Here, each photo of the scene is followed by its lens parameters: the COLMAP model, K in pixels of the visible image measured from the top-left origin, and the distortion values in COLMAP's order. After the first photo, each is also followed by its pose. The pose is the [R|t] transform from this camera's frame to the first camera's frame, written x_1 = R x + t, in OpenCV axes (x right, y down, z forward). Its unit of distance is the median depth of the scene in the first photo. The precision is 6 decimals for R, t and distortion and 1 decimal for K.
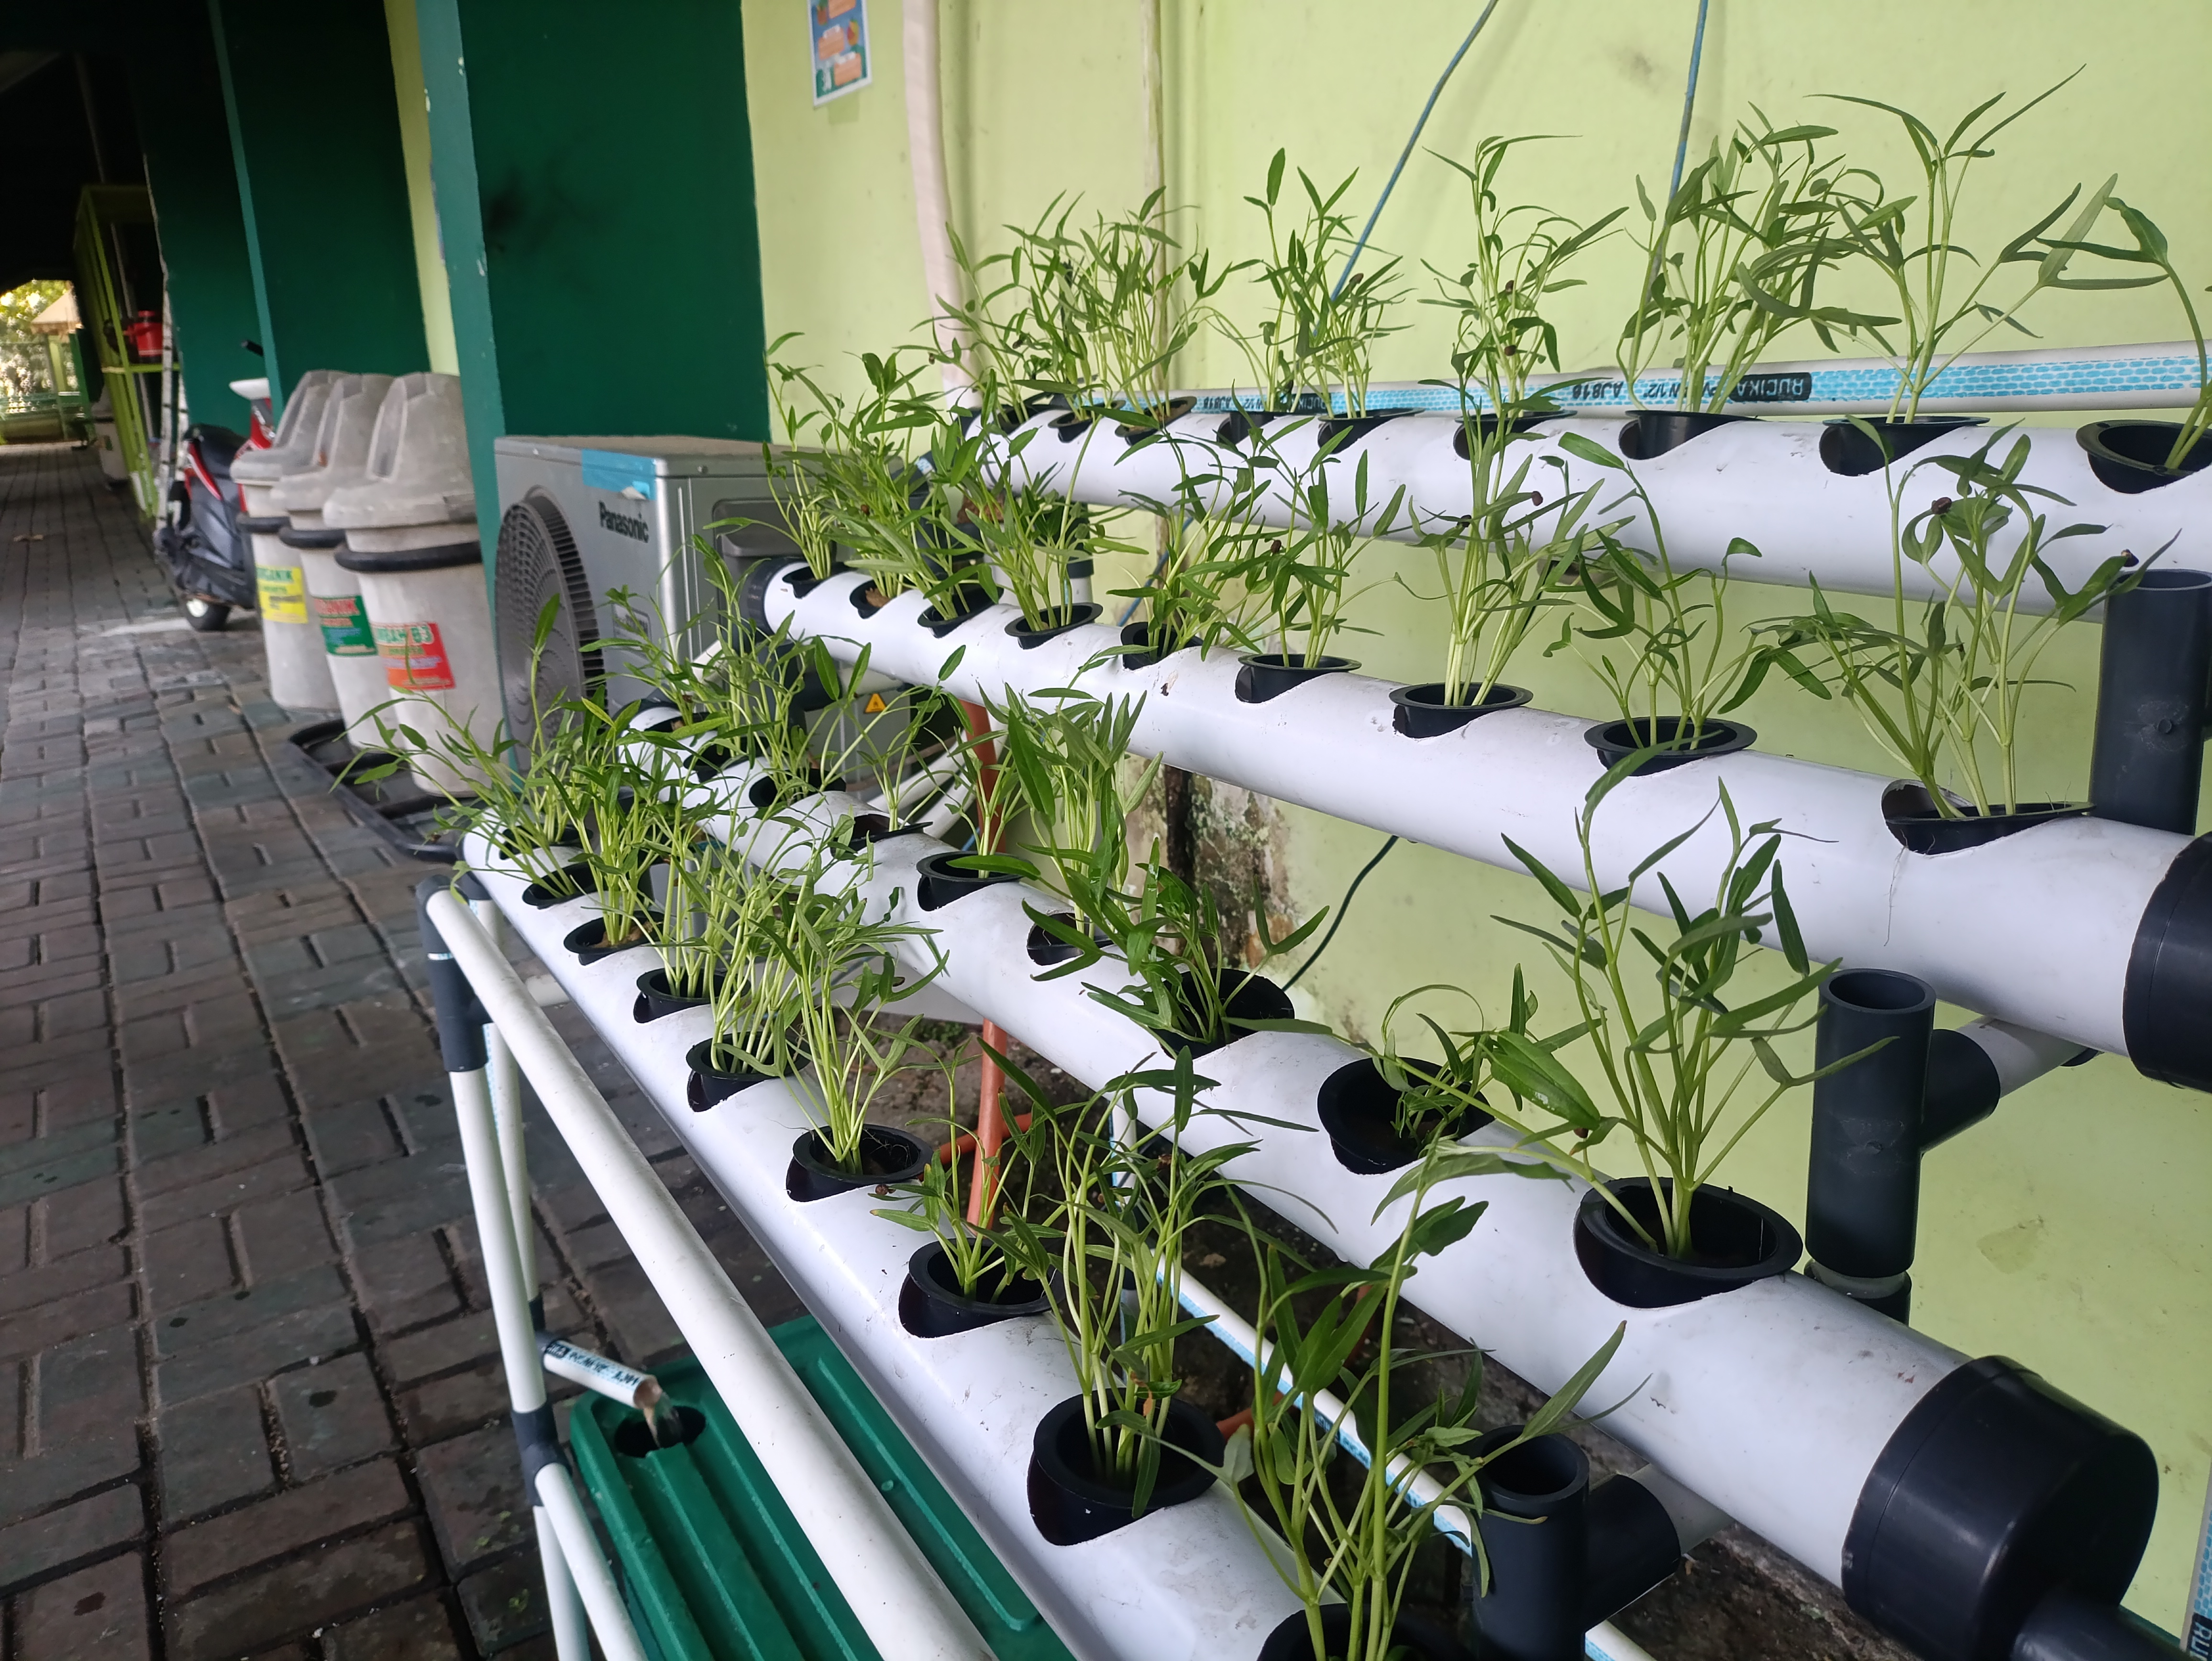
lens RADIAL K [[1627.2, 0, 1103.8], [0, 1627.2, 863.8], [0, 0, 1]] dist [0.060652, -0.136055]
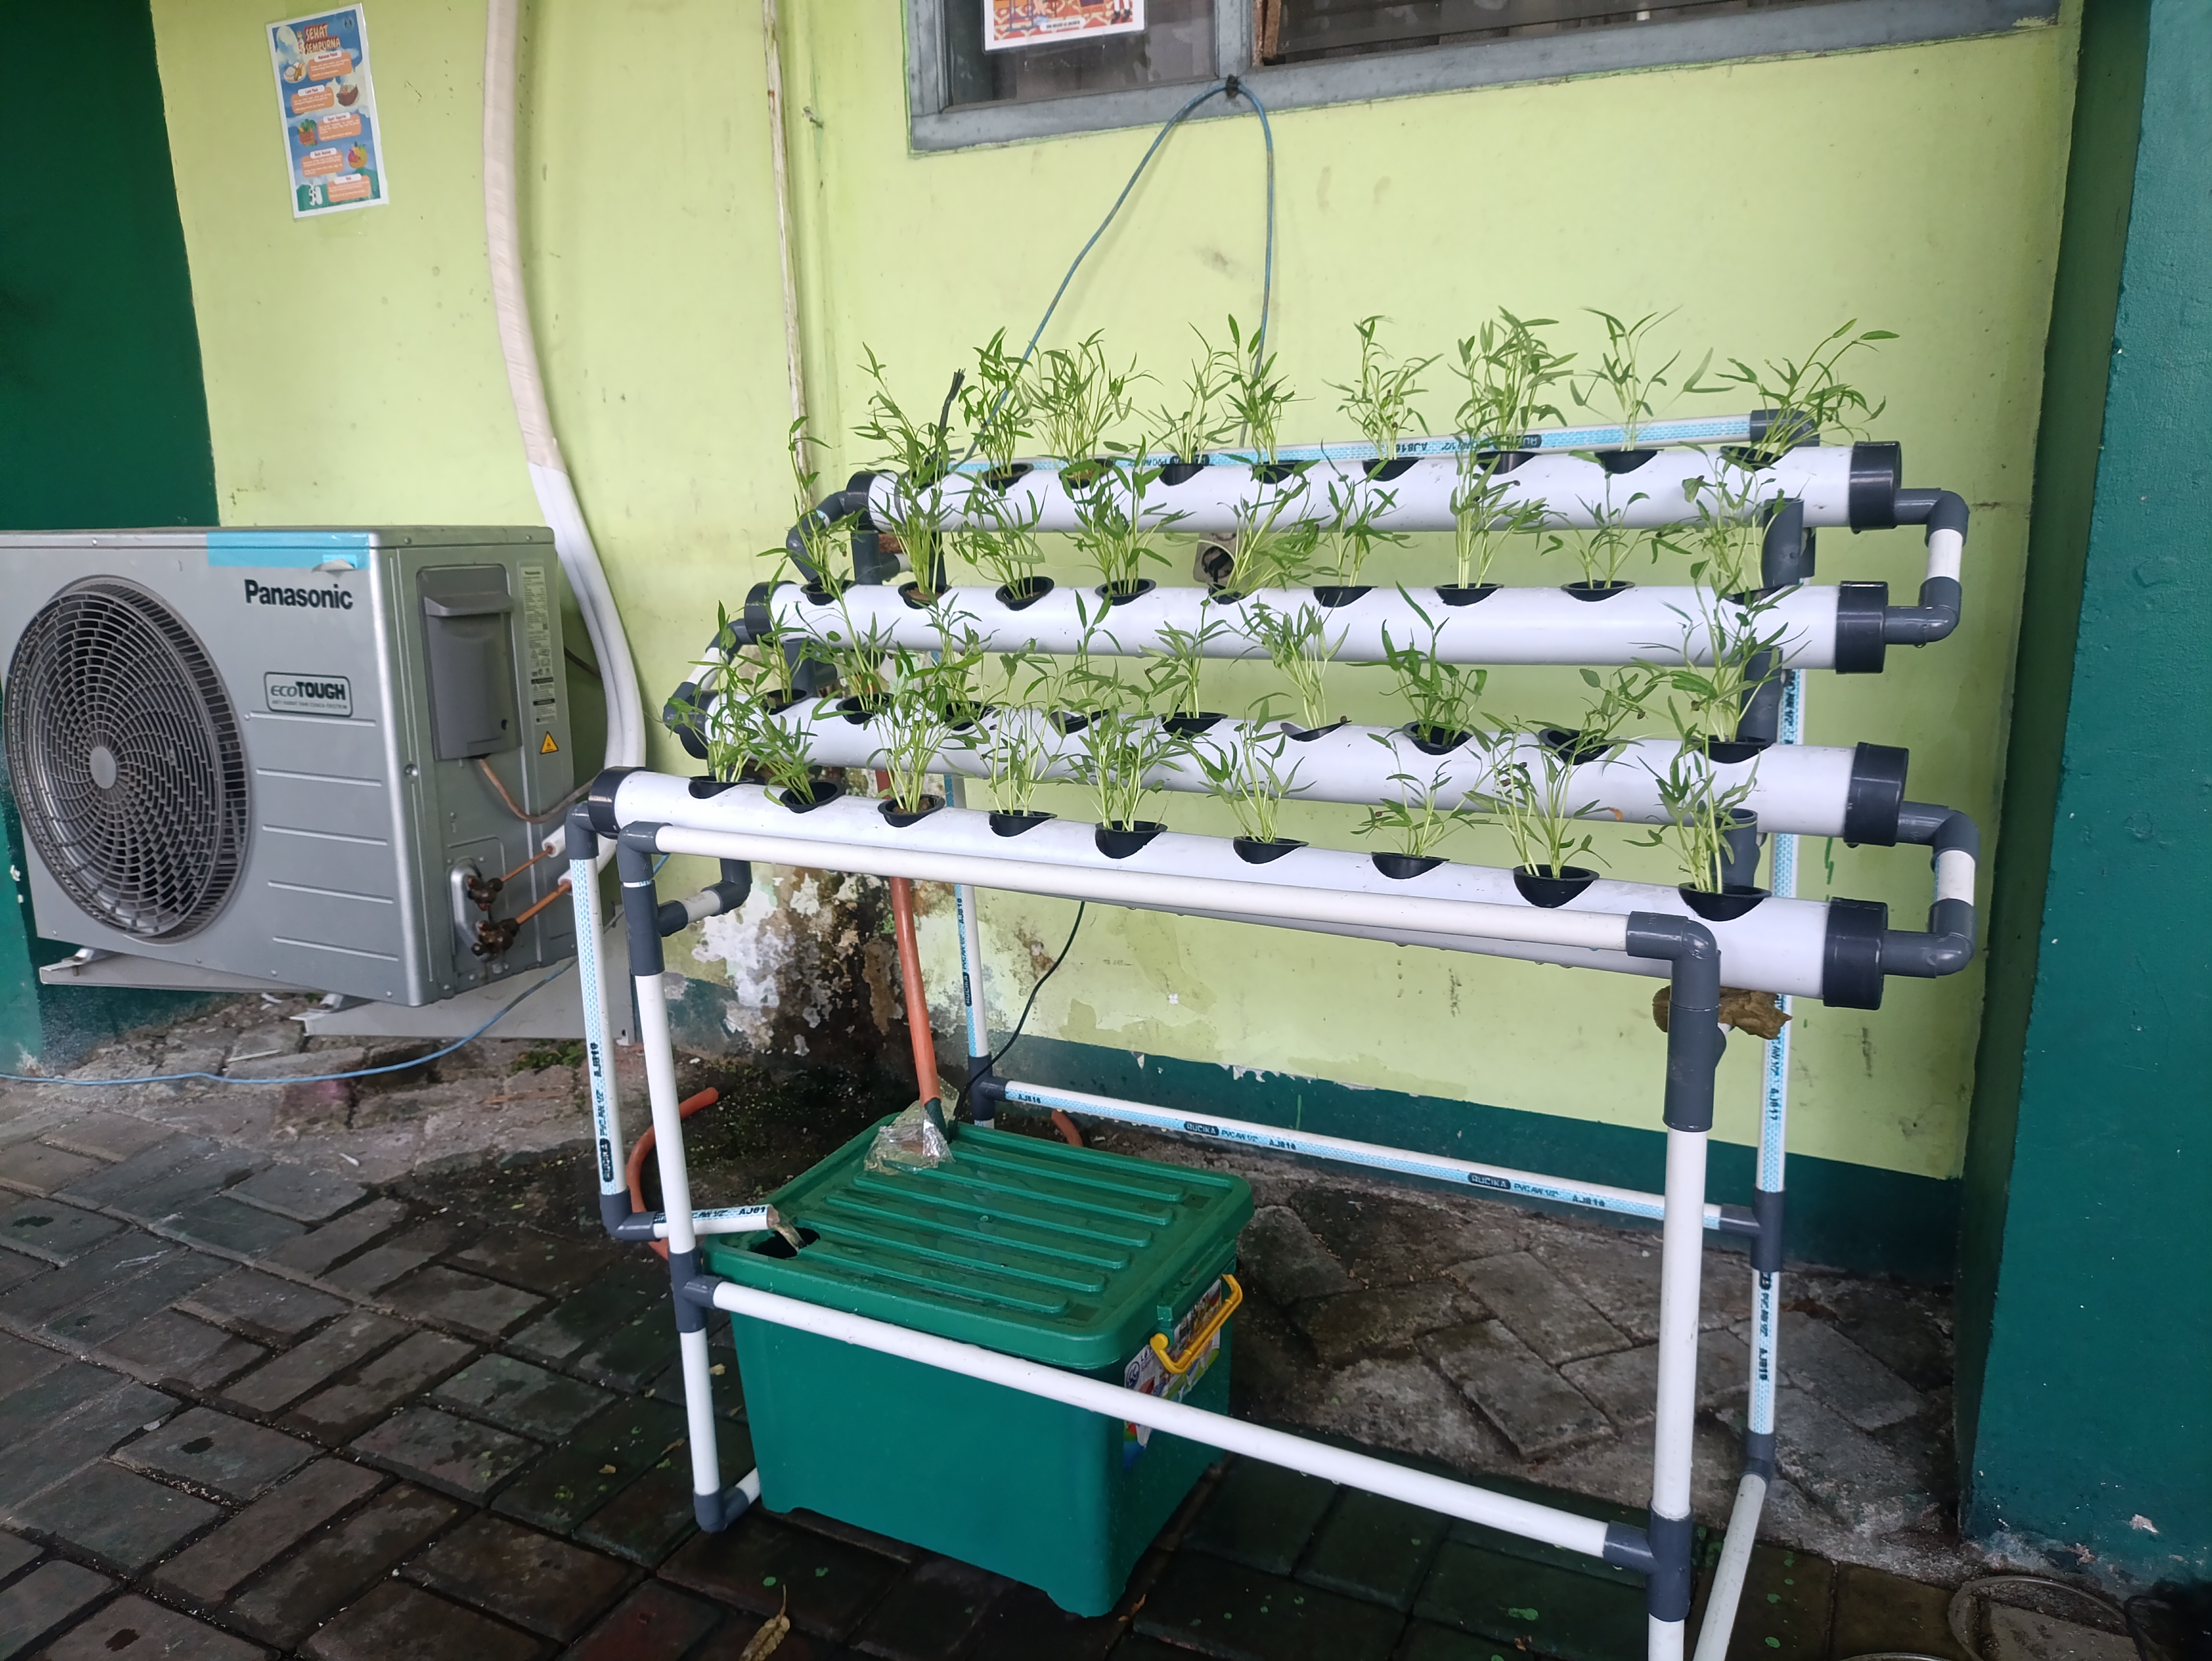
lens RADIAL K [[1627.2, 0, 1103.8], [0, 1627.2, 863.8], [0, 0, 1]] dist [0.060652, -0.136055]
pose [[0.852516, -0.125429, 0.507429, -0.462376], [0.157111, 0.987381, -0.019892, 0.077516], [-0.498530, 0.096681, 0.861464, -0.188502]]
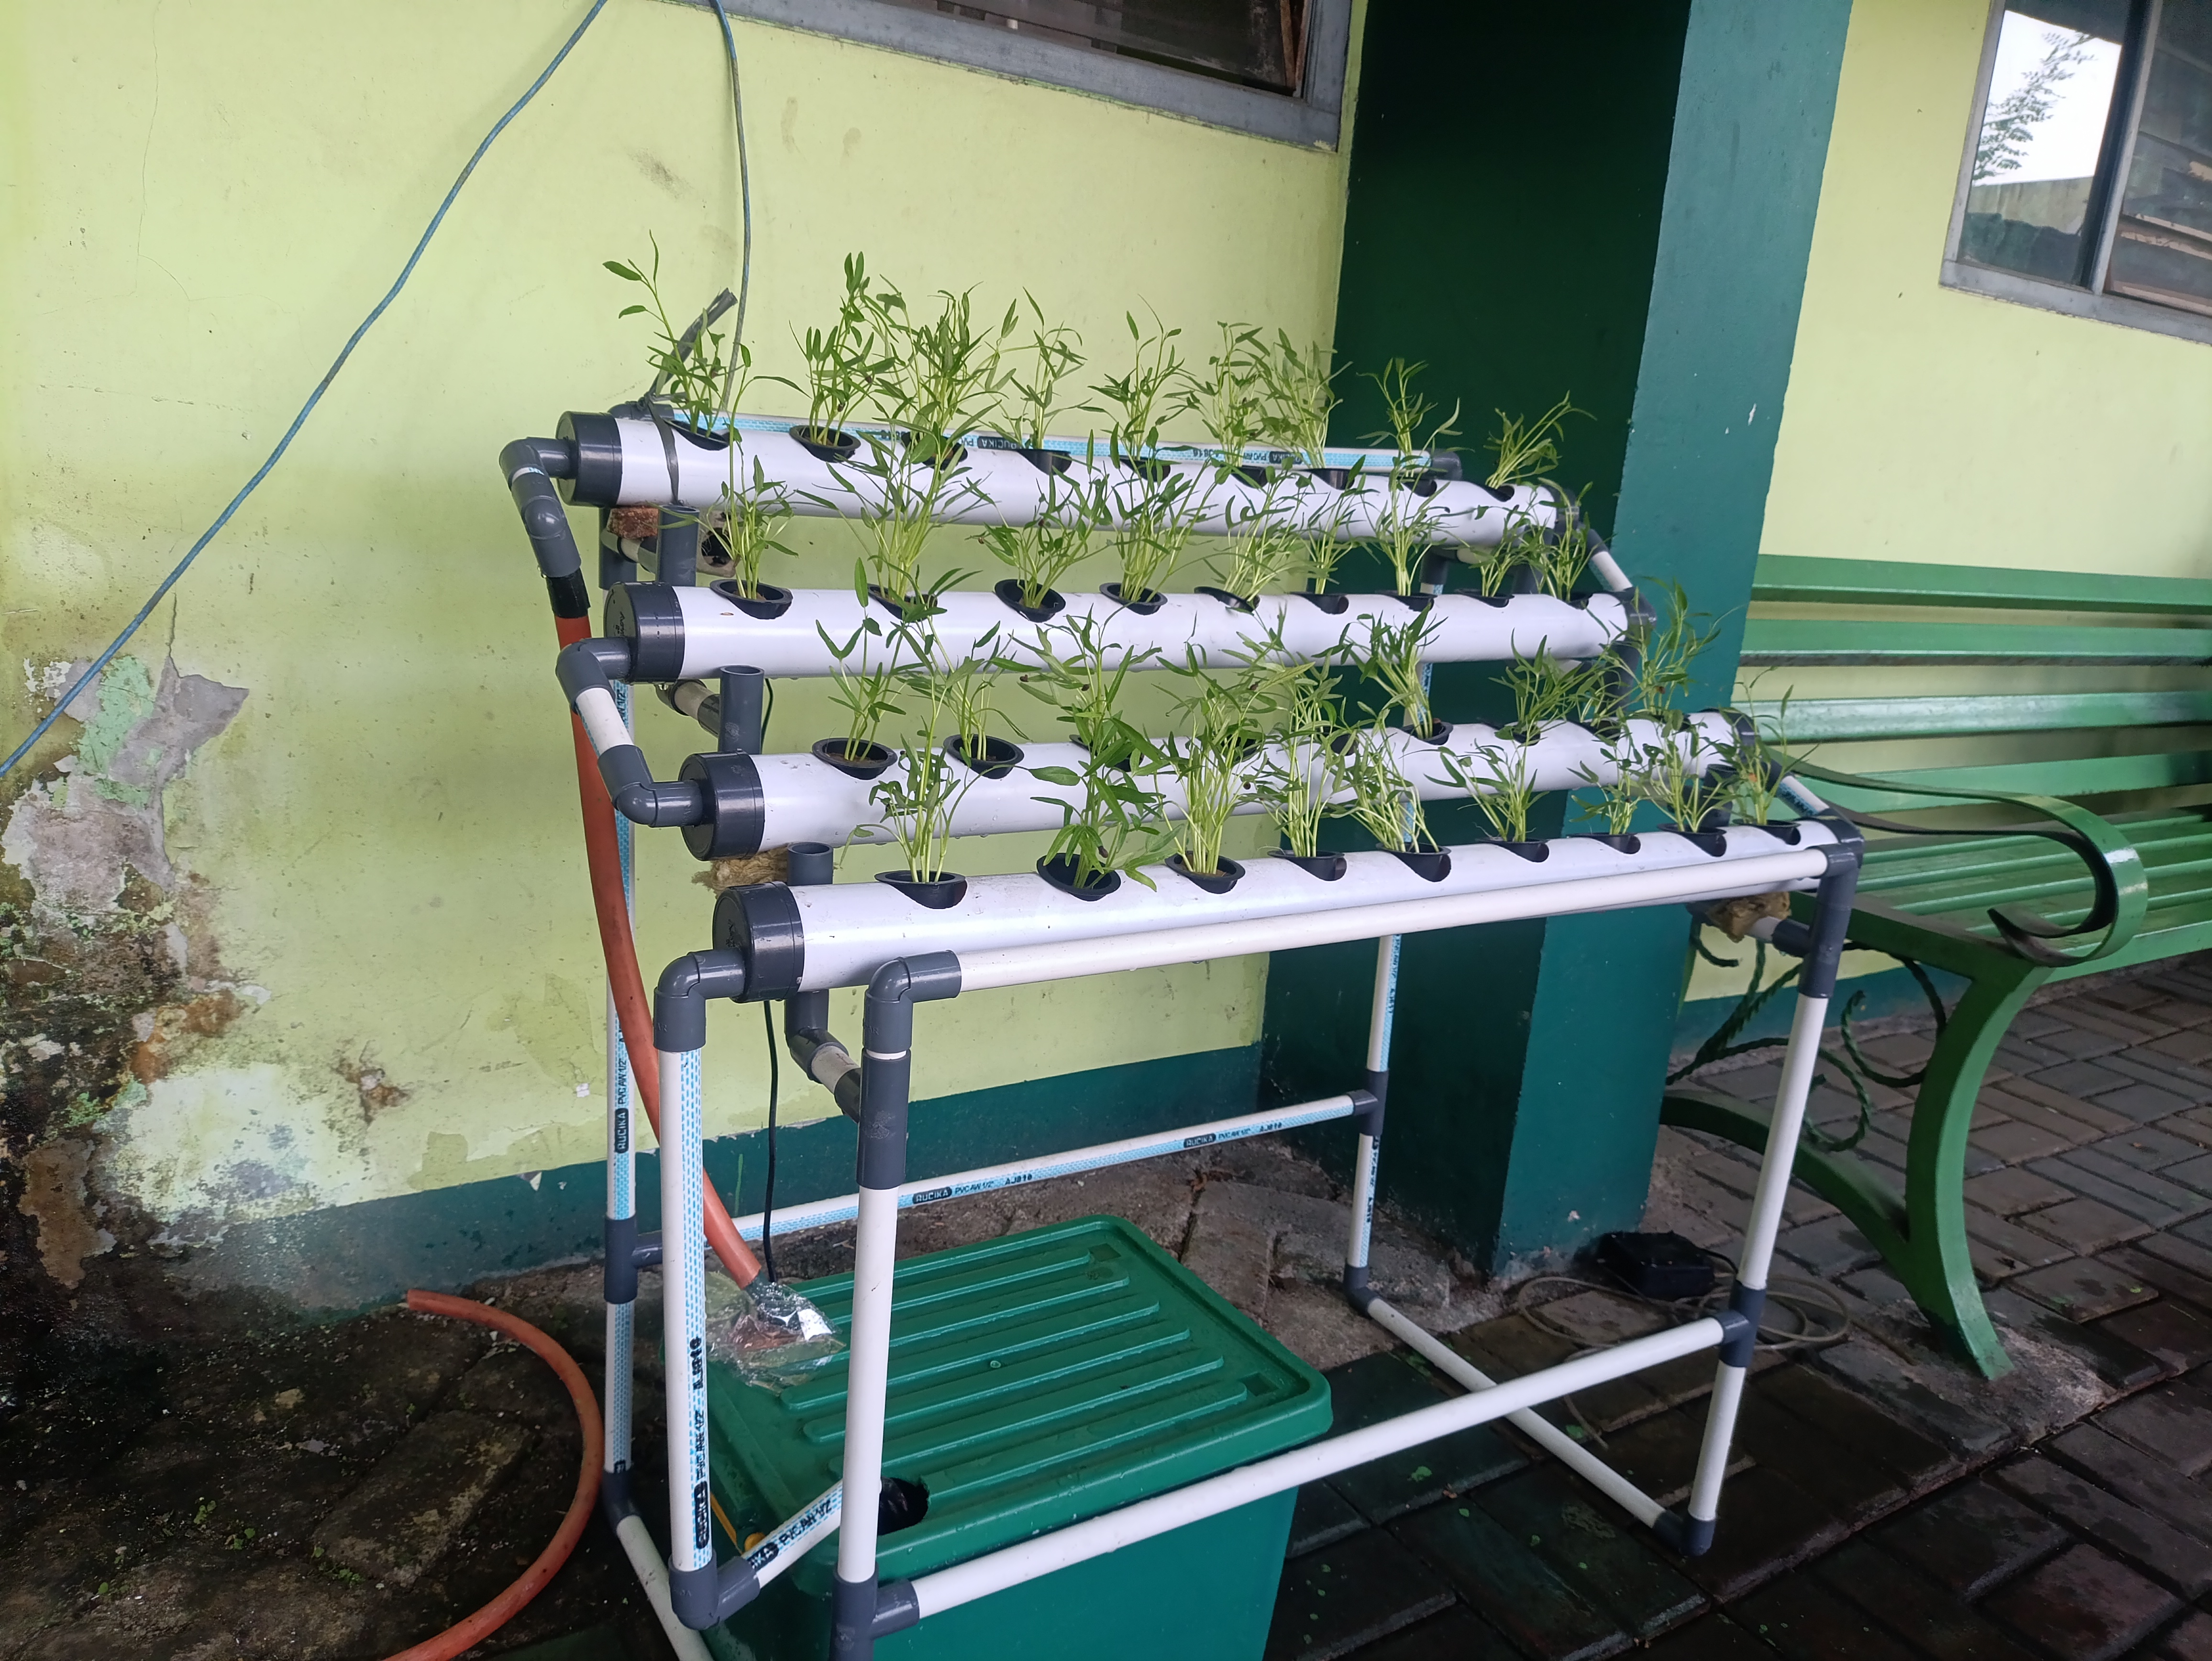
lens RADIAL K [[1627.2, 0, 1103.8], [0, 1627.2, 863.8], [0, 0, 1]] dist [0.060652, -0.136055]
pose [[-0.047028, -0.223561, 0.973555, -0.760815], [0.218256, 0.948784, 0.228416, -0.132460], [-0.974758, 0.223226, 0.004175, 0.546158]]
